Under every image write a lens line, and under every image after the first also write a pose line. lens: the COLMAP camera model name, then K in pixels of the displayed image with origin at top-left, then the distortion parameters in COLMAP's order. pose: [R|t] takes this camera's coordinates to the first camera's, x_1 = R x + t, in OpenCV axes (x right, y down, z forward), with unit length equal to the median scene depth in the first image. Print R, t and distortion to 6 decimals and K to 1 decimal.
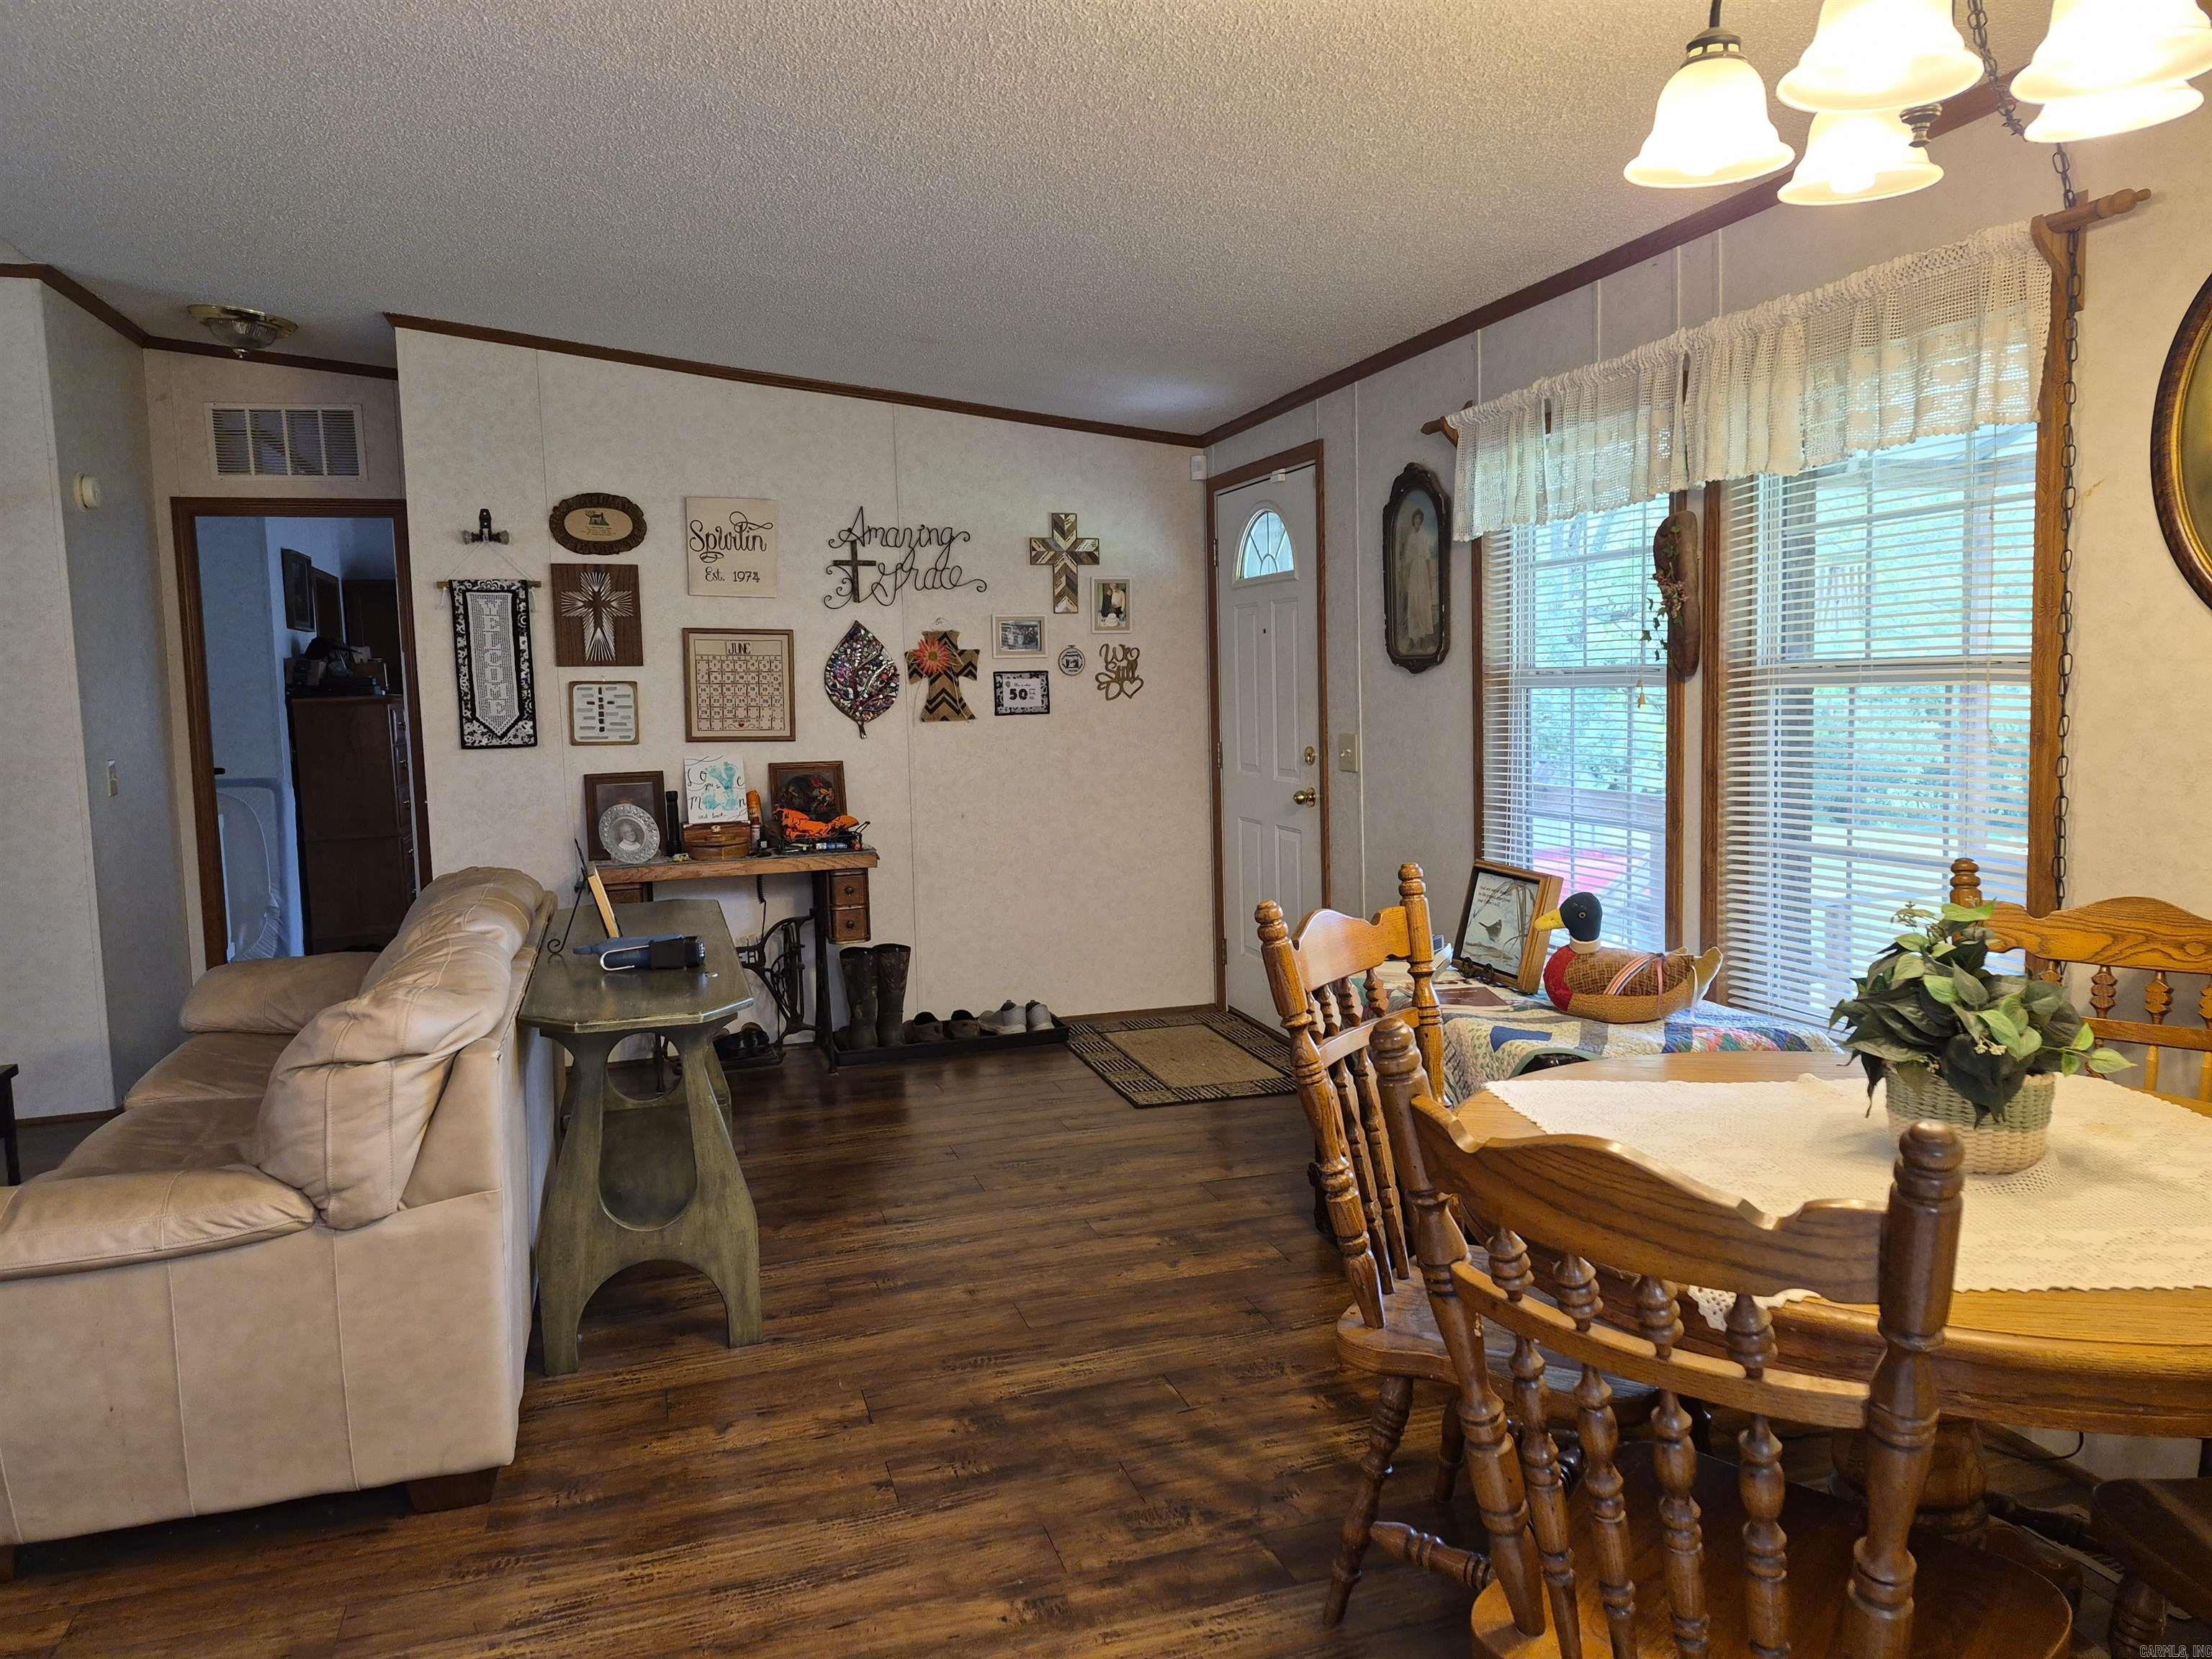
lens RADIAL K [[1533.2, 0, 1111.4], [0, 1533.2, 820.2], [0, 0, 1]] dist [0.084589, -0.092295]
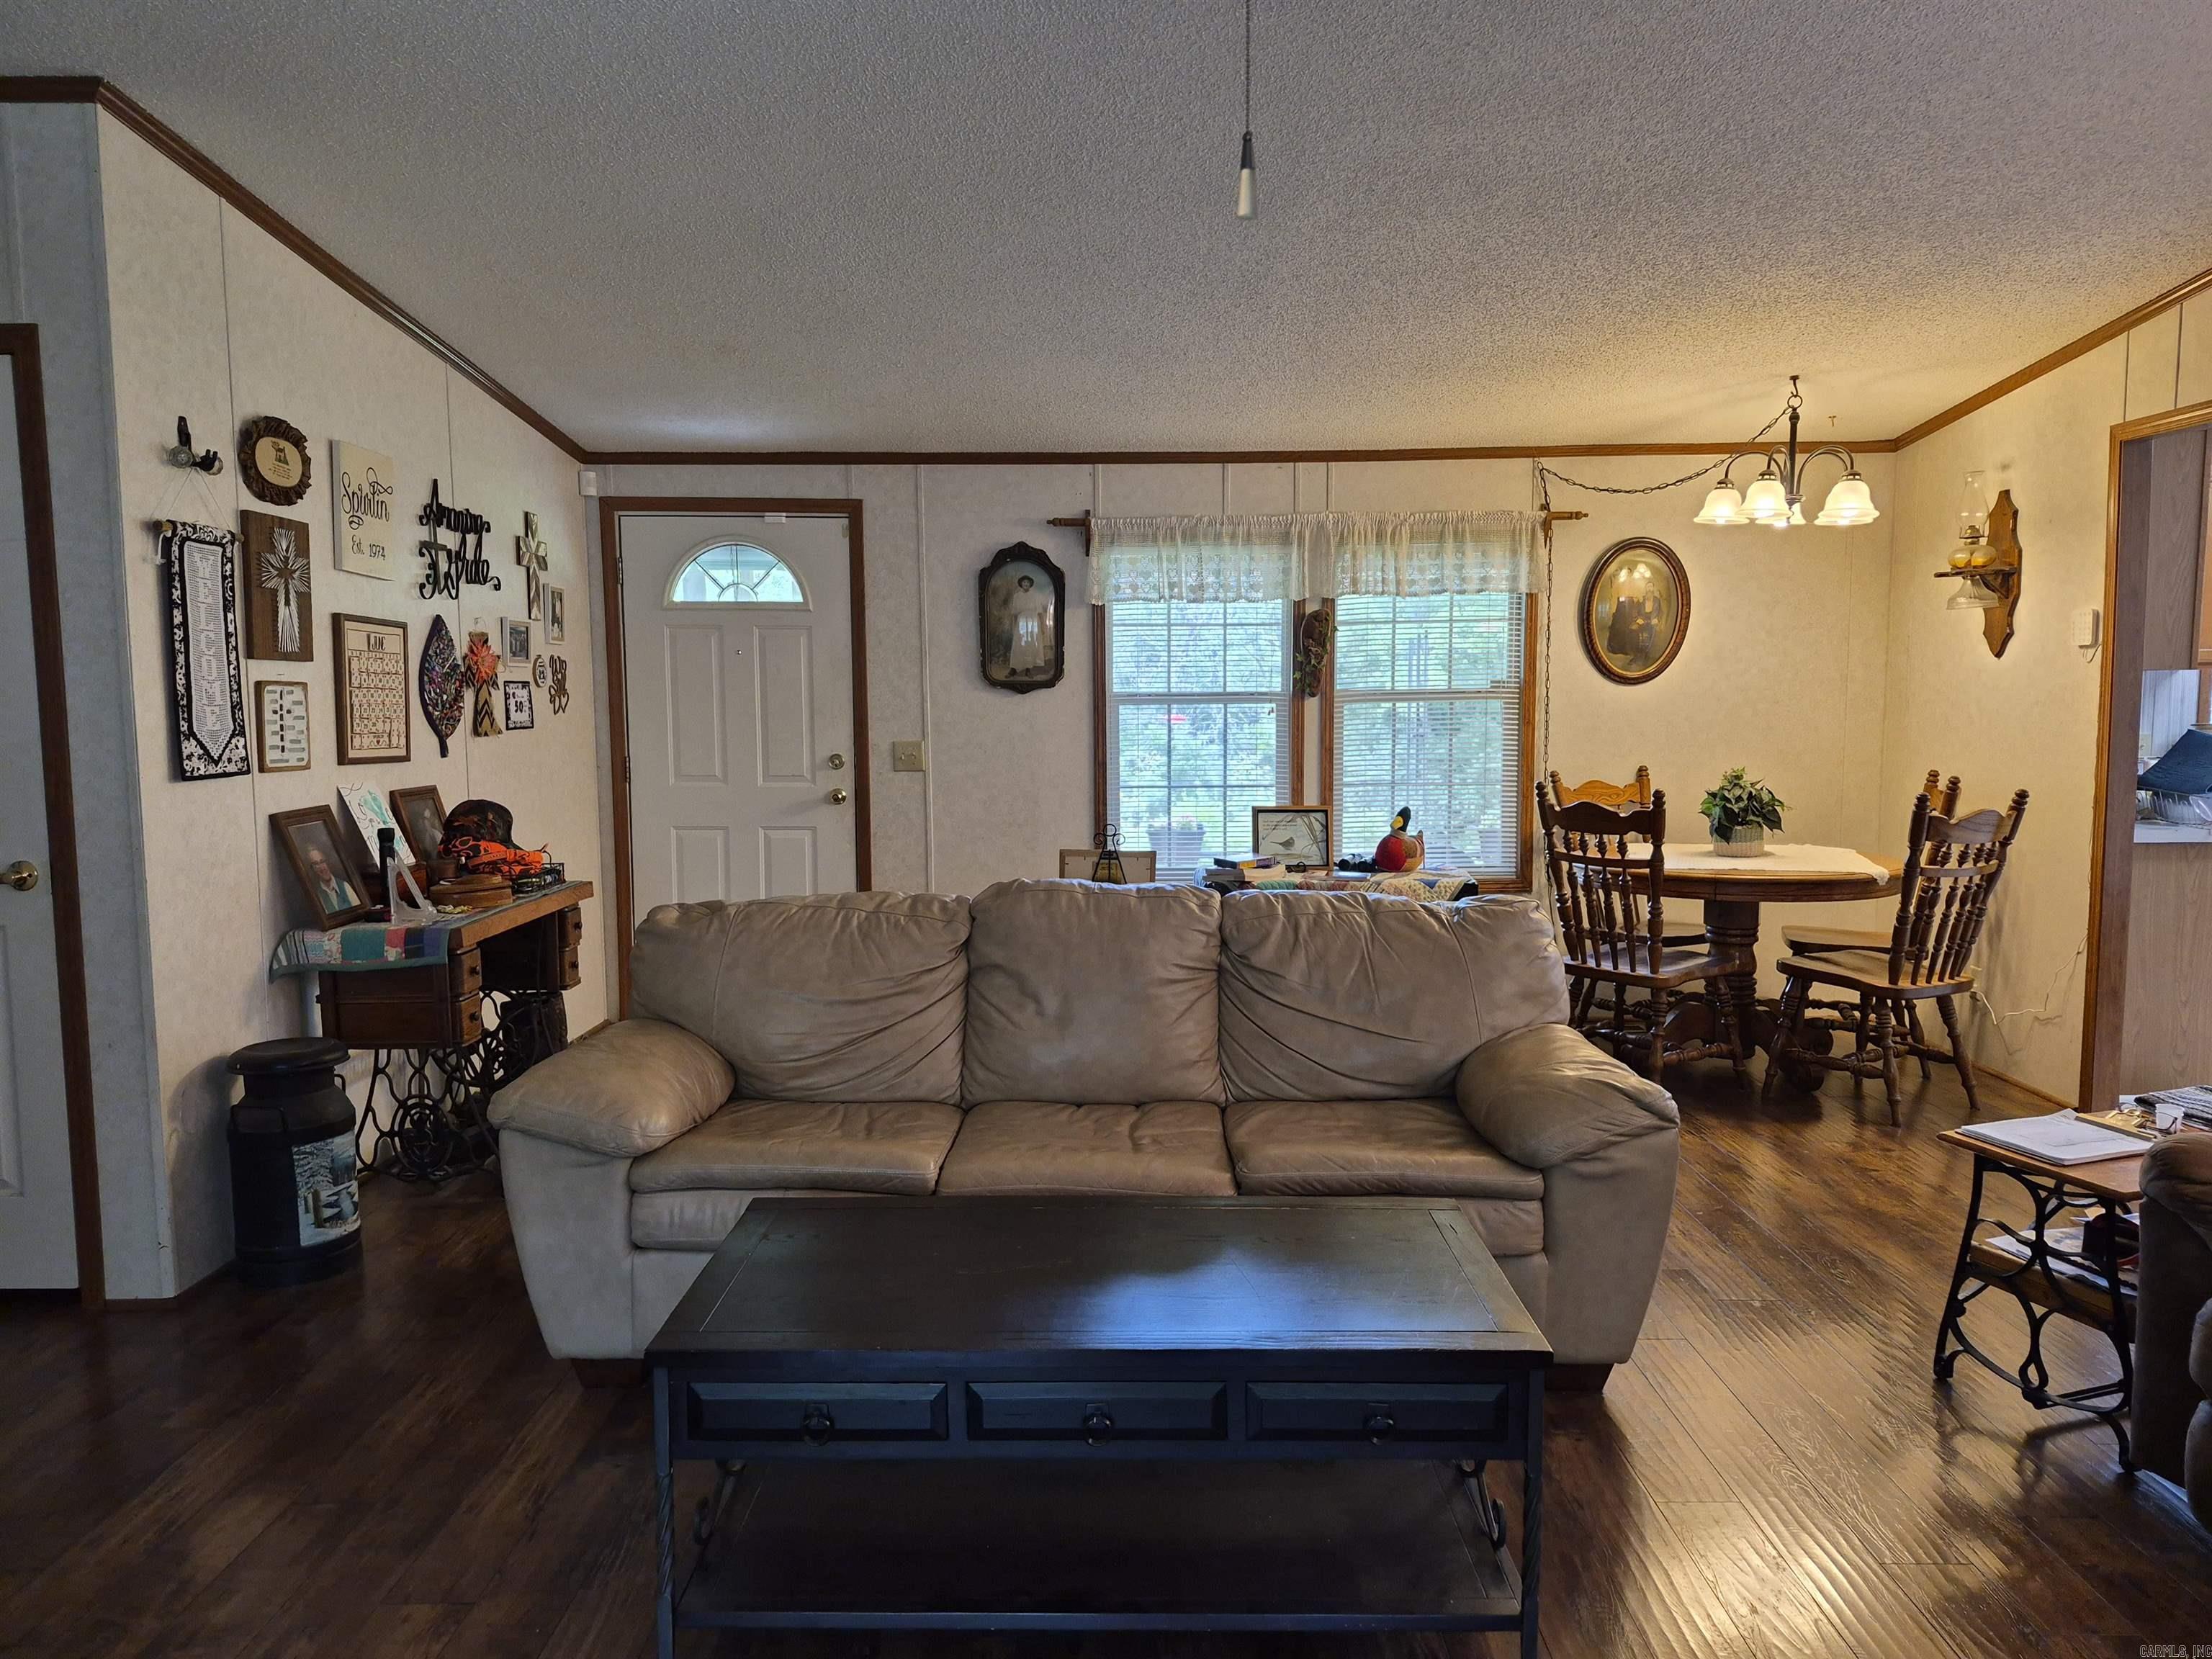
lens RADIAL K [[1533.2, 0, 1113.1], [0, 1533.2, 821.2], [0, 0, 1]] dist [0.084589, -0.092295]
pose [[0.302181, -0.058835, 0.951433, -1.363624], [0.085193, 0.995766, 0.034519, -0.027288], [-0.949436, 0.070625, 0.305914, 0.639211]]
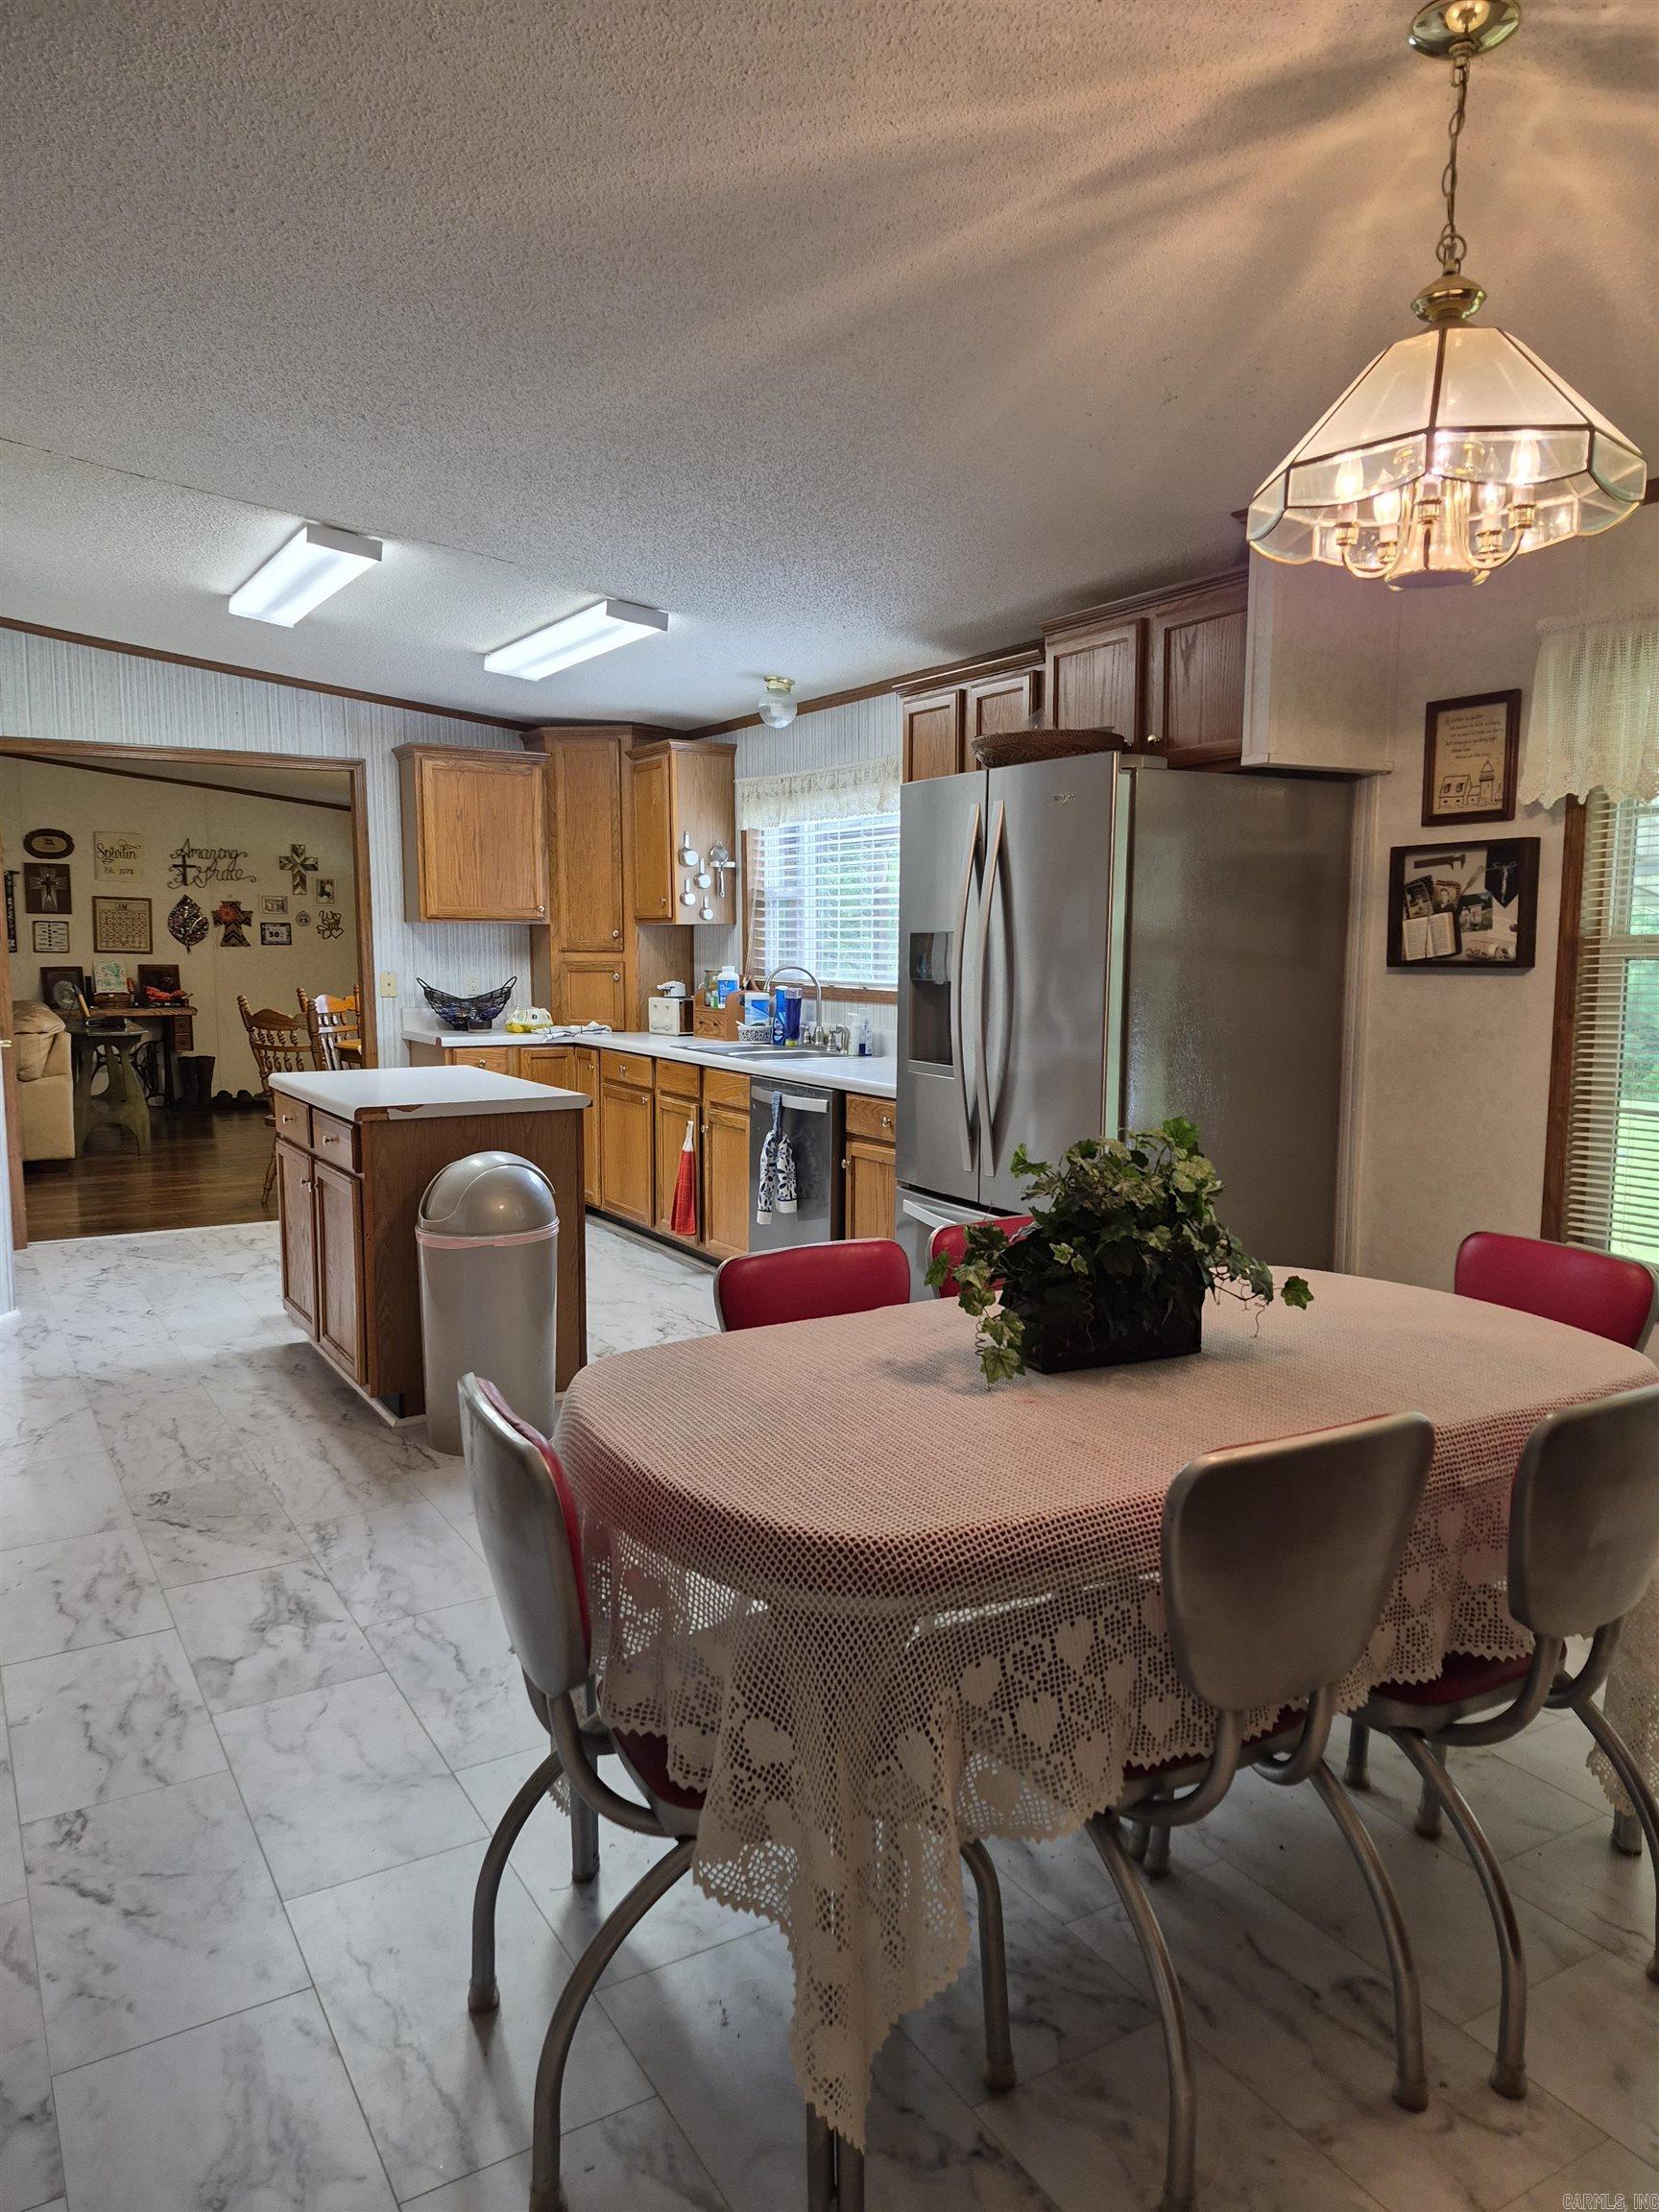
lens RADIAL K [[1533.2, 0, 846.6], [0, 1533.2, 1105.9], [0, 0, 1]] dist [0.084589, -0.092295]
pose [[0.971672, 0.002051, 0.236325, 0.310734], [-0.006299, 0.999832, 0.017223, 0.168782], [-0.236250, -0.018223, 0.971521, -1.886839]]
